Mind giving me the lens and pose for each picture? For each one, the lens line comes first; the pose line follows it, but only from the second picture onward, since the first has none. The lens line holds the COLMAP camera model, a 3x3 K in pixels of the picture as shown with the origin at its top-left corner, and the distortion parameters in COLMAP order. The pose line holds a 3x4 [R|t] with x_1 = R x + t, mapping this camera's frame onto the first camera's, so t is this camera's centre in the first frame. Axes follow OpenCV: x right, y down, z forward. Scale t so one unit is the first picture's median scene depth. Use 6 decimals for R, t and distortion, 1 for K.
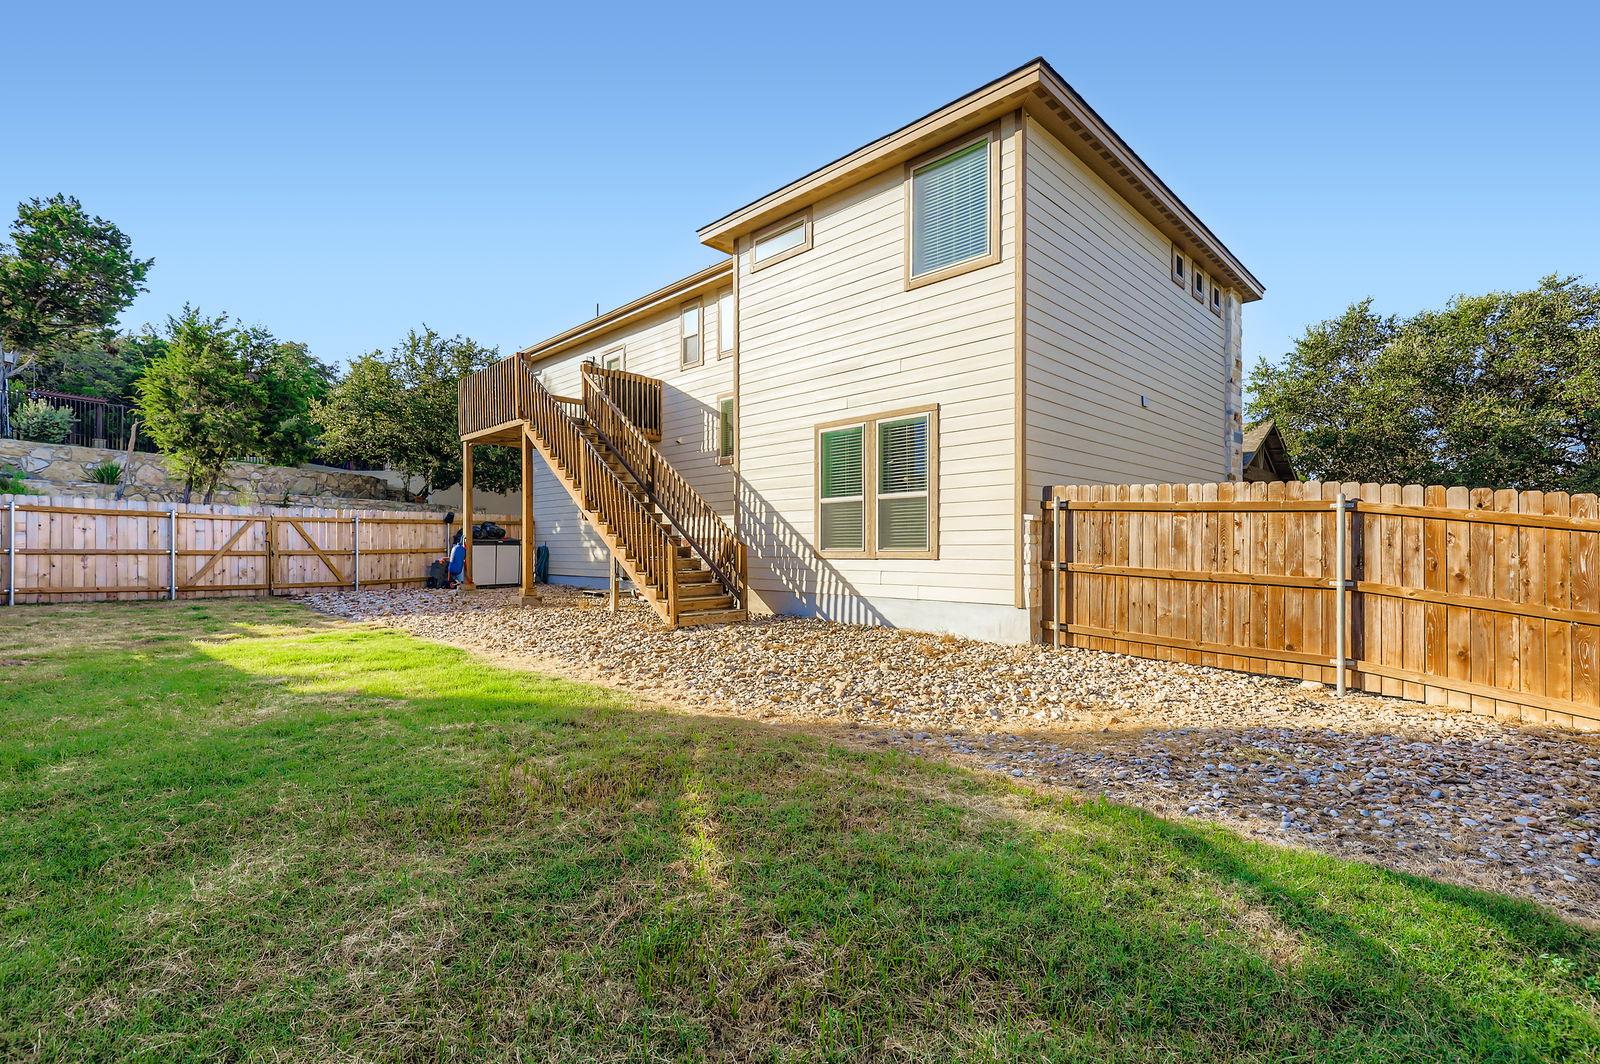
lens RADIAL K [[726.9, 0, 794.4], [0, 726.9, 543.6], [0, 0, 1]] dist [0.003172, -0.001033]
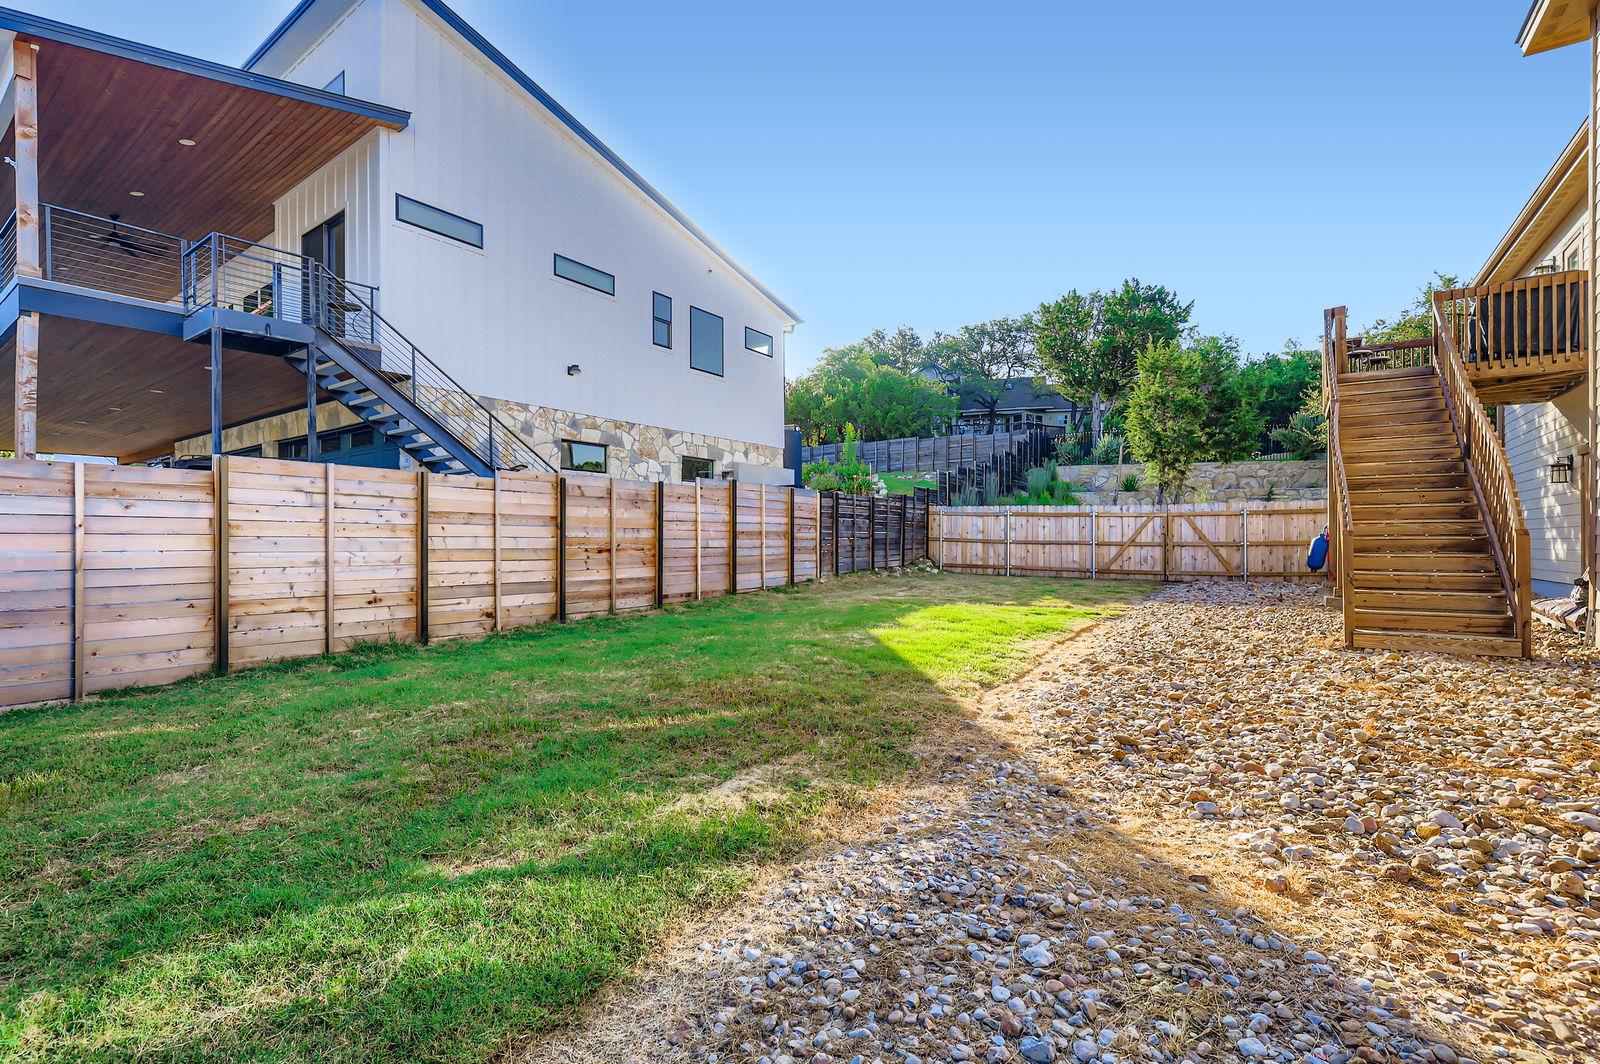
lens RADIAL K [[726.9, 0, 791.3], [0, 726.9, 535.6], [0, 0, 1]] dist [0.003172, -0.001033]
pose [[0.162684, -0.005748, -0.986661, 0.328360], [0.005935, 0.999971, -0.004847, 0.001672], [0.986660, -0.005068, 0.162714, 0.225310]]
